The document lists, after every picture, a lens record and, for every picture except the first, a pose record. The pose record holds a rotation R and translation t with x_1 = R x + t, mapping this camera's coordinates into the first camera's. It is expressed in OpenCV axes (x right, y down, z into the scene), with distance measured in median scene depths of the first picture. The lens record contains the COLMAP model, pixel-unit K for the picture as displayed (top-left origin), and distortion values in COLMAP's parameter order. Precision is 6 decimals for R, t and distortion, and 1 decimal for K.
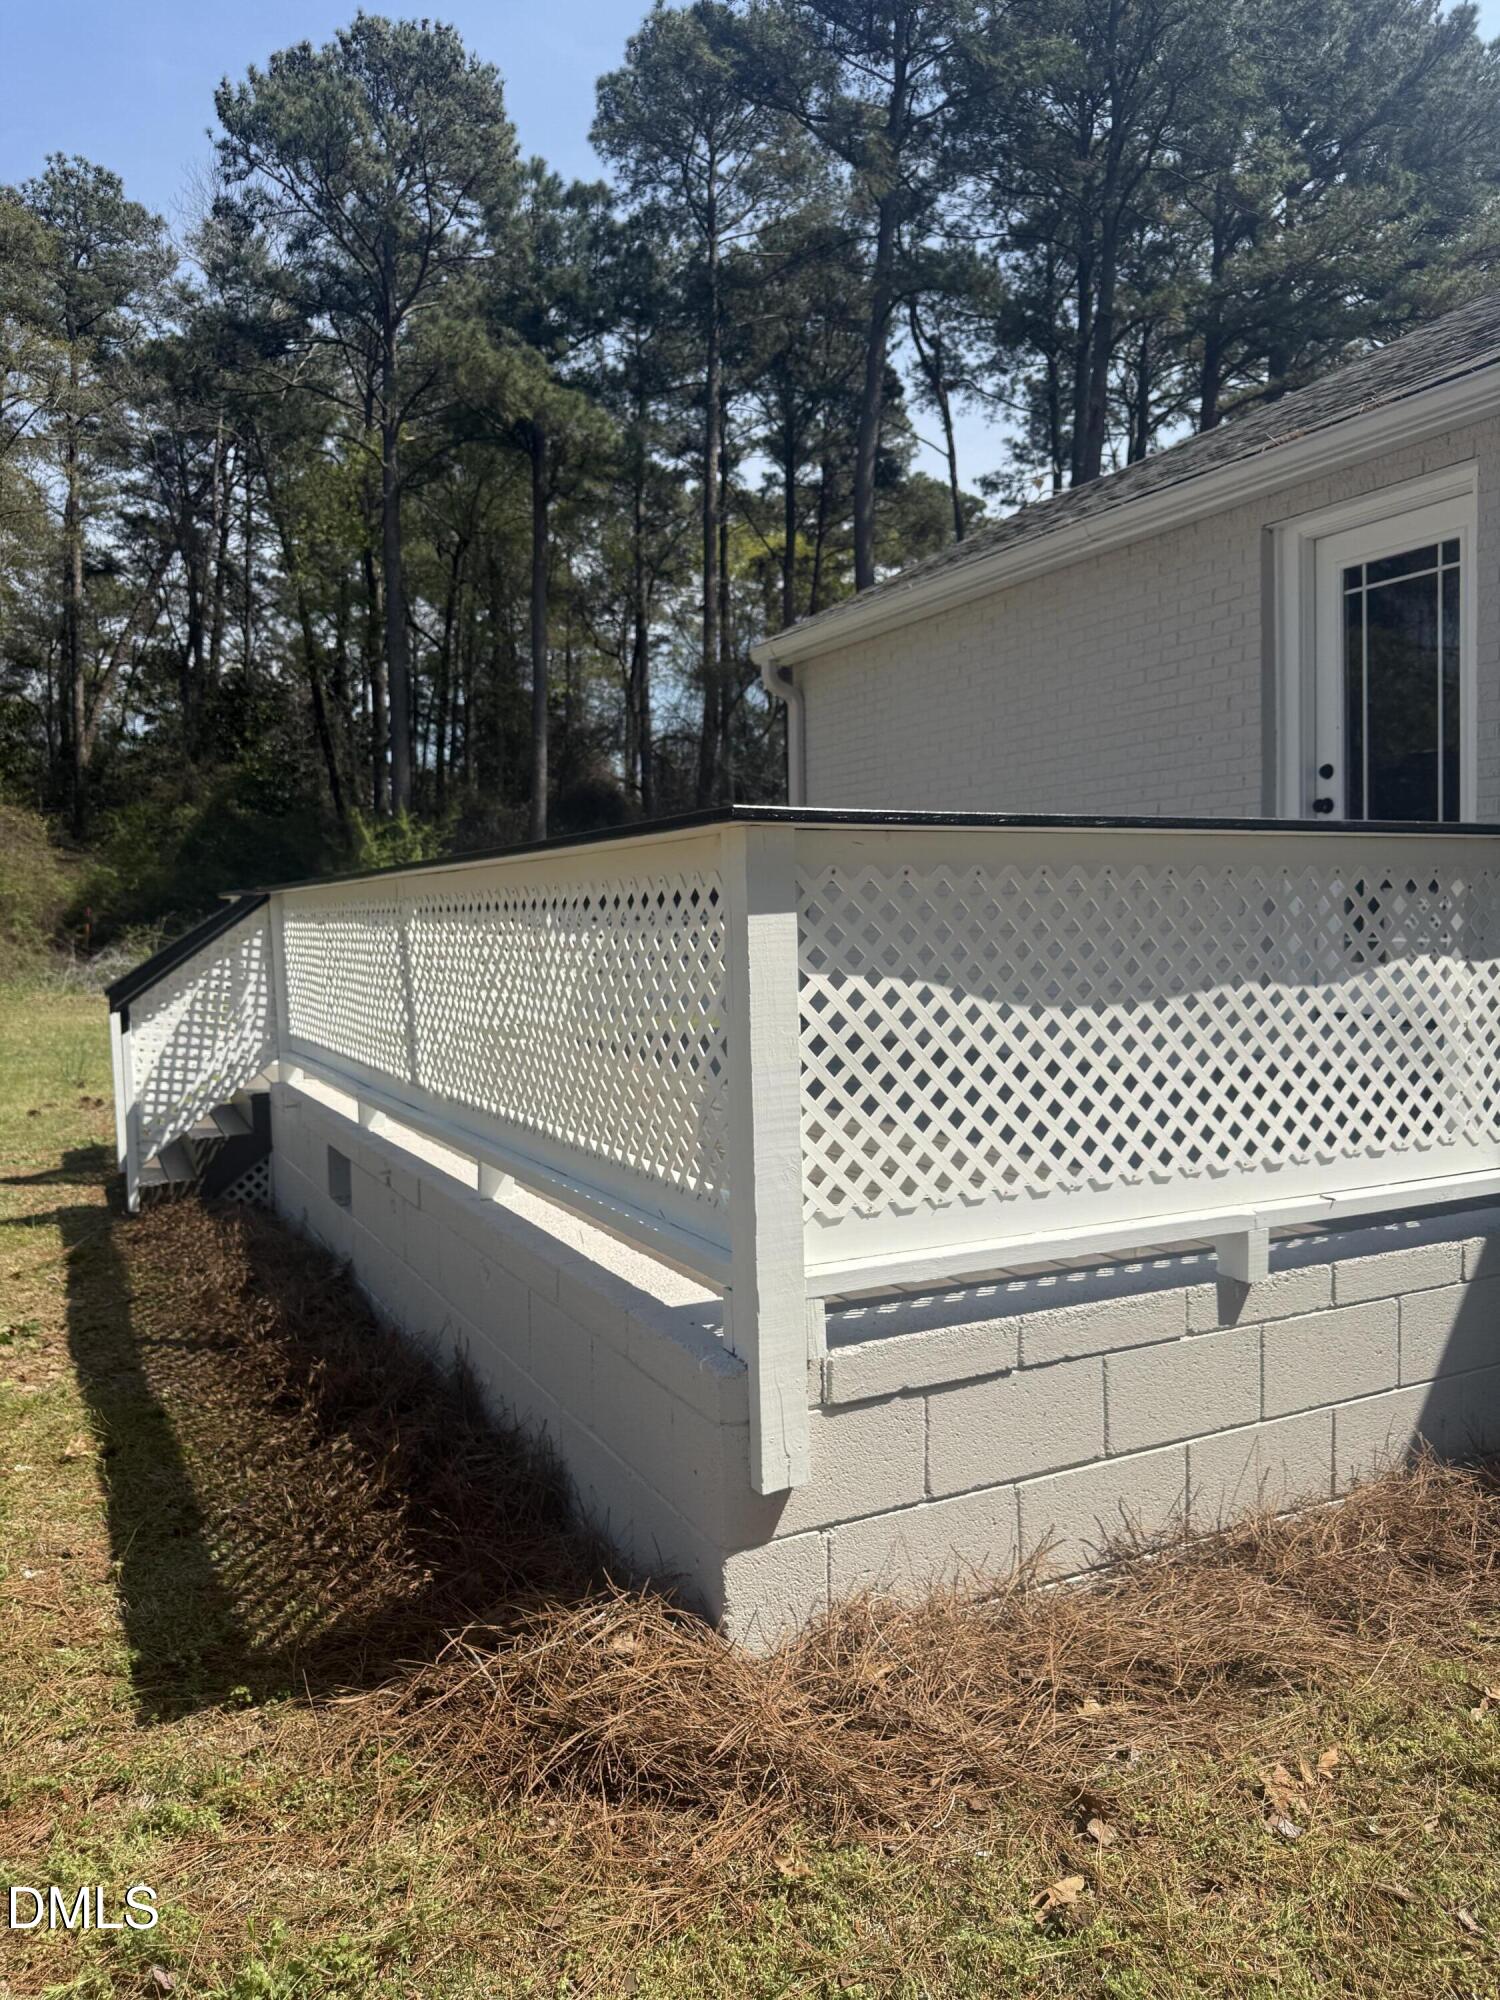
lens RADIAL K [[1410.0, 0, 750.0], [0, 1410.0, 1000.0], [0, 0, 1]] dist [-0.001231, -0.001378]
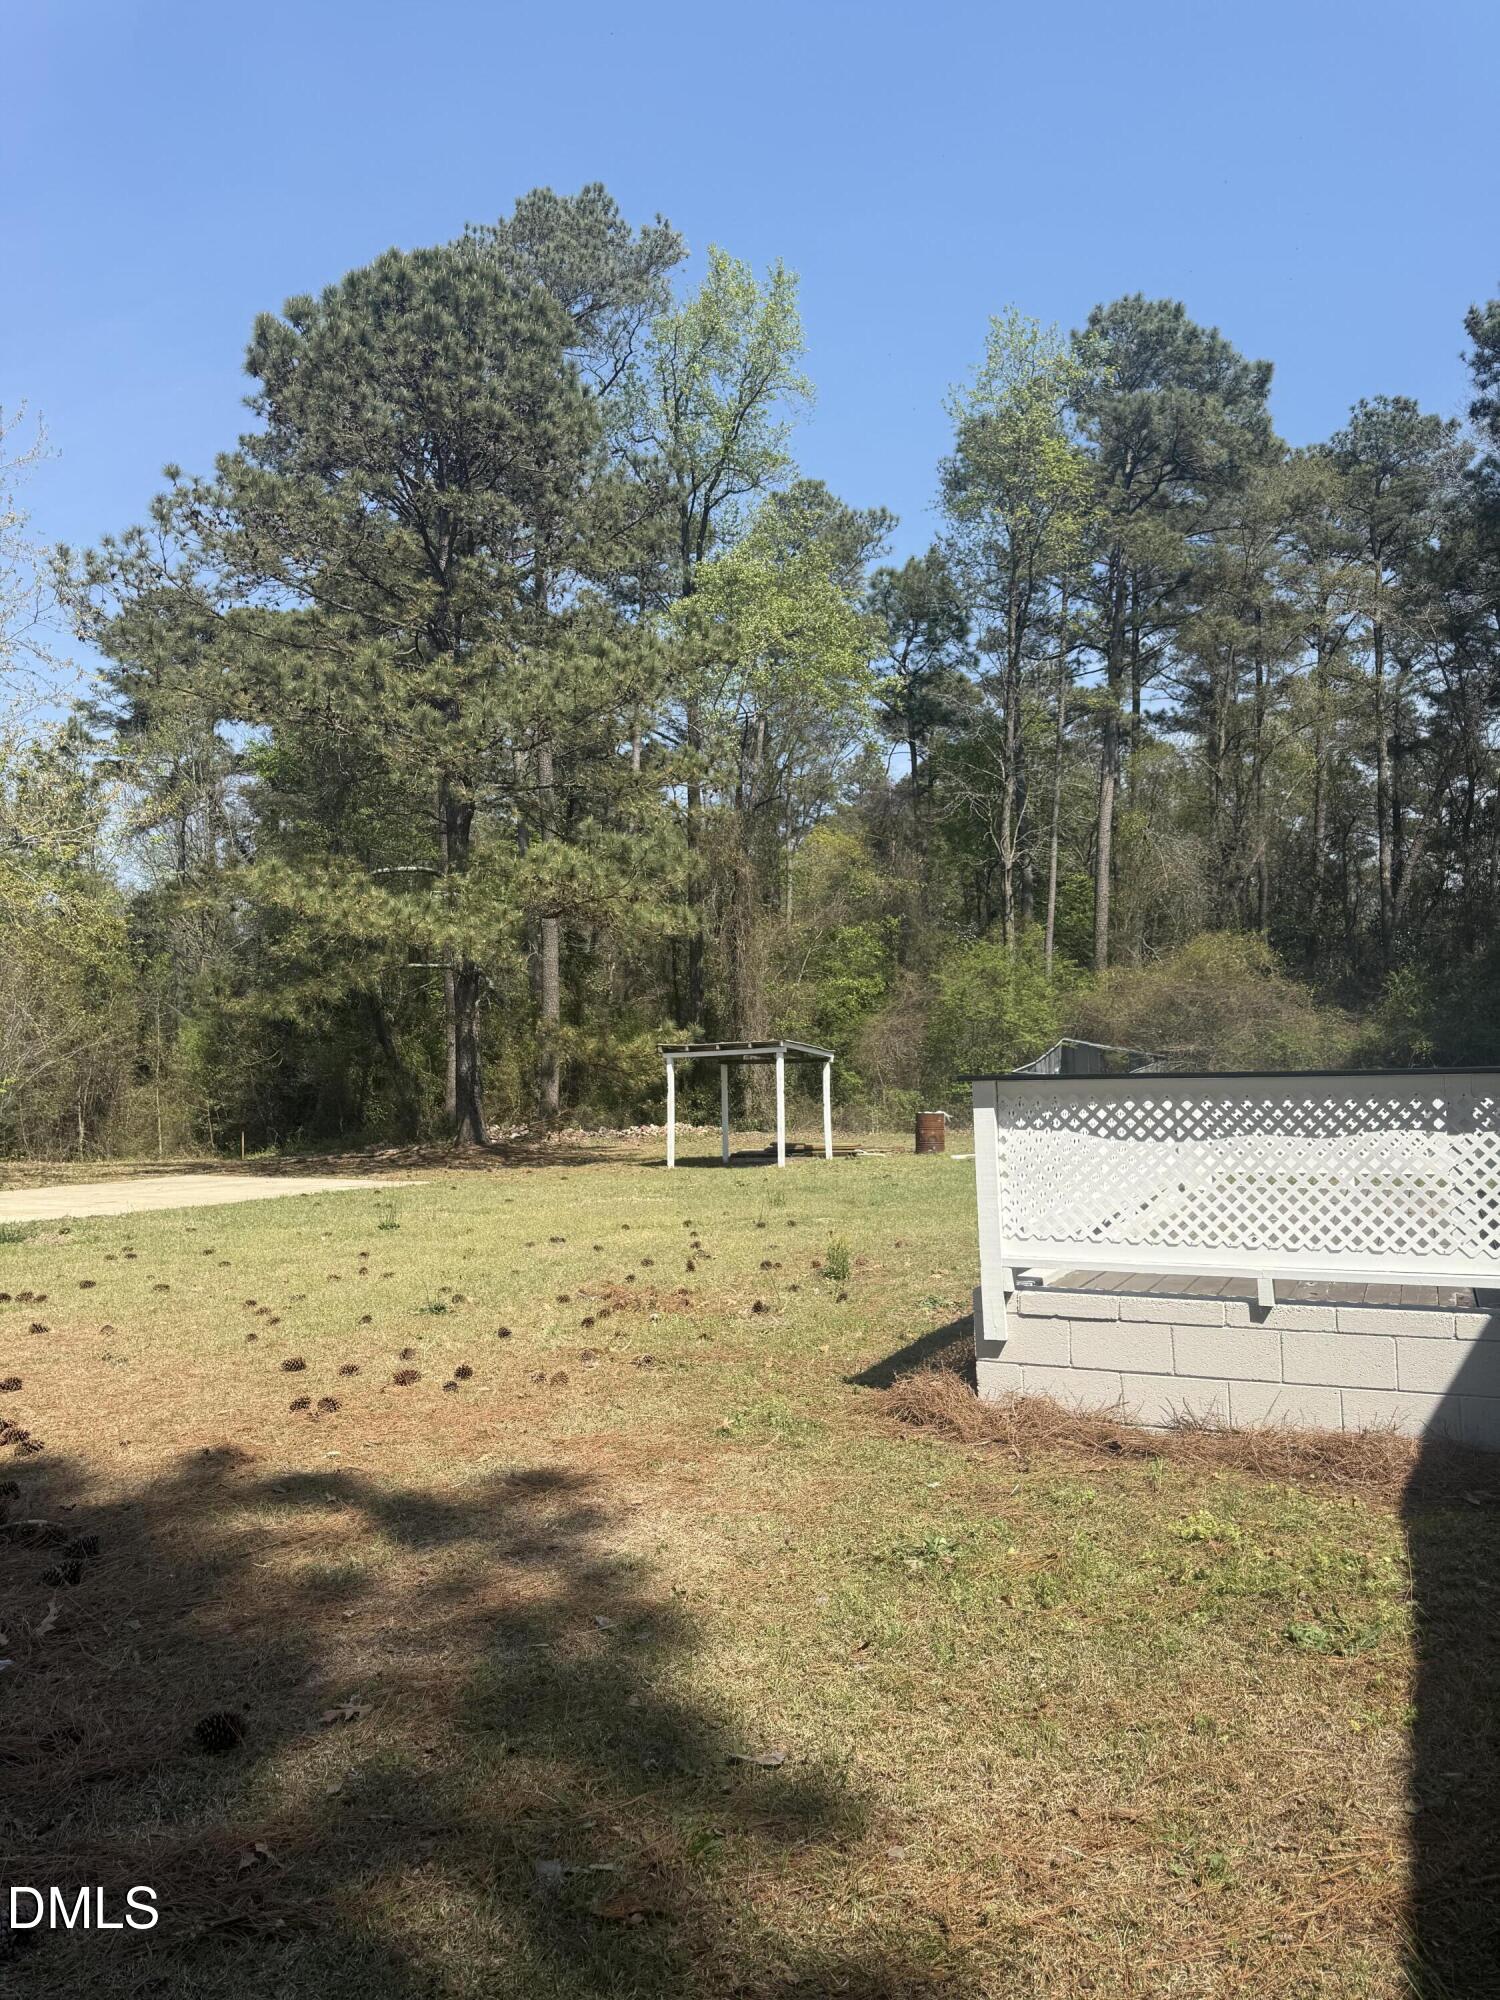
lens RADIAL K [[1410.0, 0, 750.0], [0, 1410.0, 1000.0], [0, 0, 1]] dist [-0.001231, -0.001378]
pose [[0.611294, -0.048033, -0.789944, 1.358799], [-0.033397, 0.995702, -0.086388, -0.030366], [0.790698, 0.079190, 0.607063, -0.747313]]
